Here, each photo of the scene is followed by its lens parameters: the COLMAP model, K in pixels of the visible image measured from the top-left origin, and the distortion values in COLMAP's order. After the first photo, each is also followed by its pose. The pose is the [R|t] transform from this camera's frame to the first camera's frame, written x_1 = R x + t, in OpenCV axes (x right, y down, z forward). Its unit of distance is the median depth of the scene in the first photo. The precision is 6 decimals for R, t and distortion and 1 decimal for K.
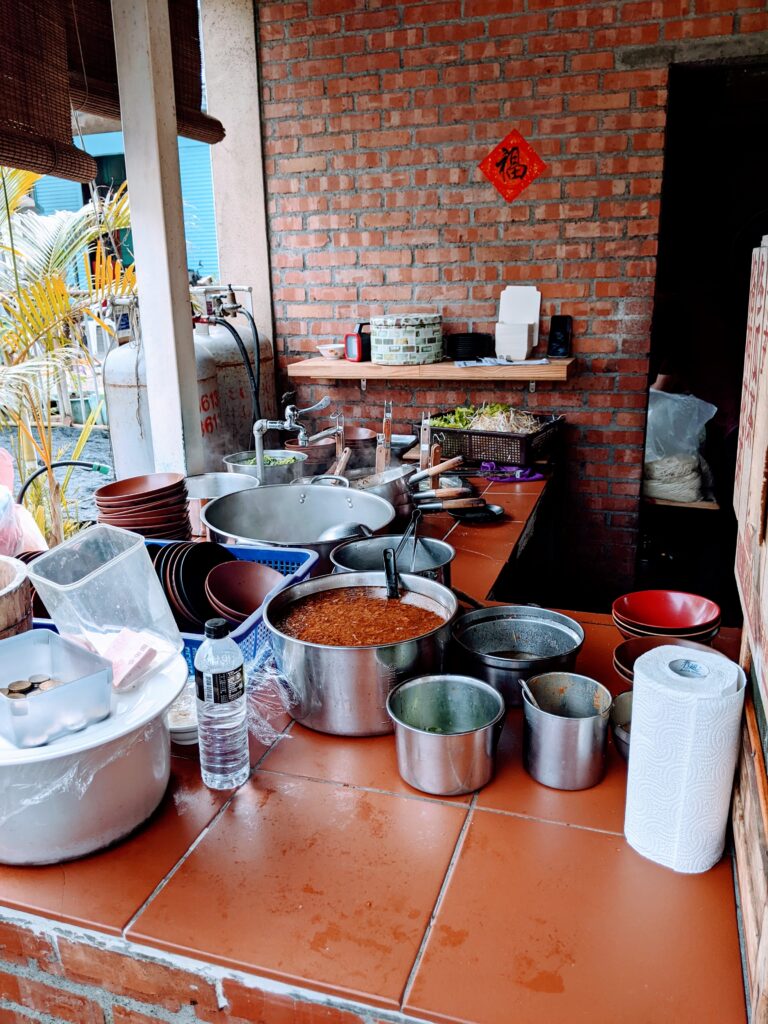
lens RADIAL K [[829.0, 0, 384.0], [0, 829.0, 512.0], [0, 0, 1]] dist [0.053008, -0.123481]
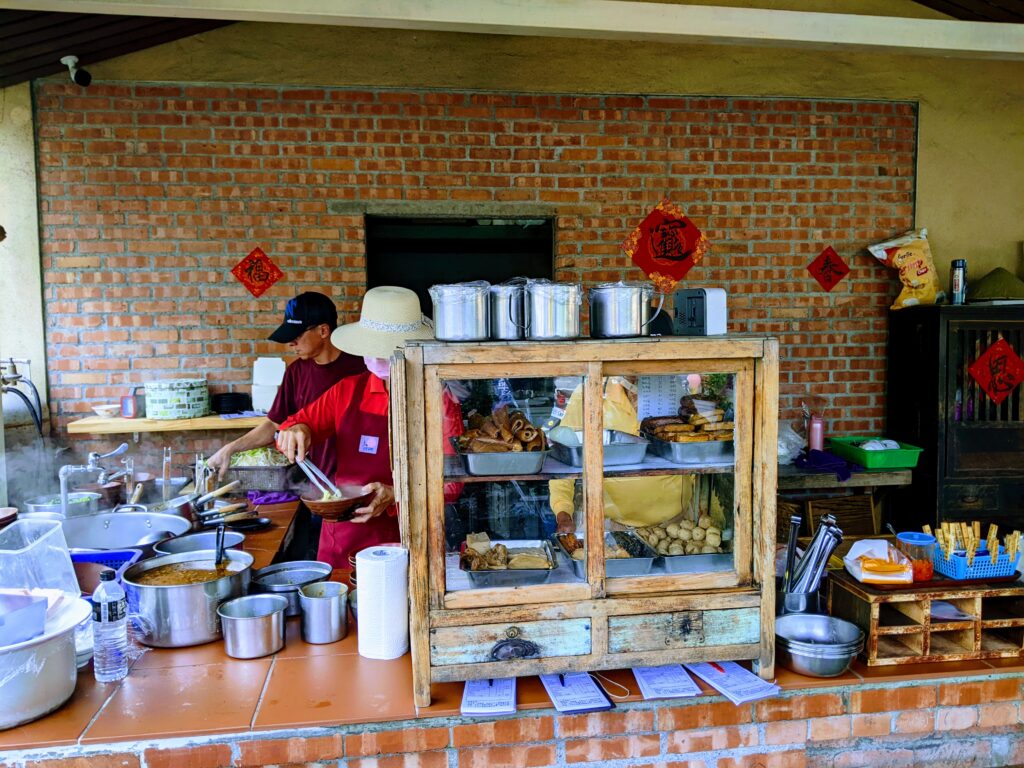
lens RADIAL K [[829.0, 0, 512.0], [0, 829.0, 384.0], [0, 0, 1]] dist [0.053008, -0.123481]
pose [[0.897230, -0.022821, 0.440974, -0.074808], [0.117105, 0.975201, -0.187800, 0.064355], [-0.425752, 0.220140, 0.877652, -0.320393]]
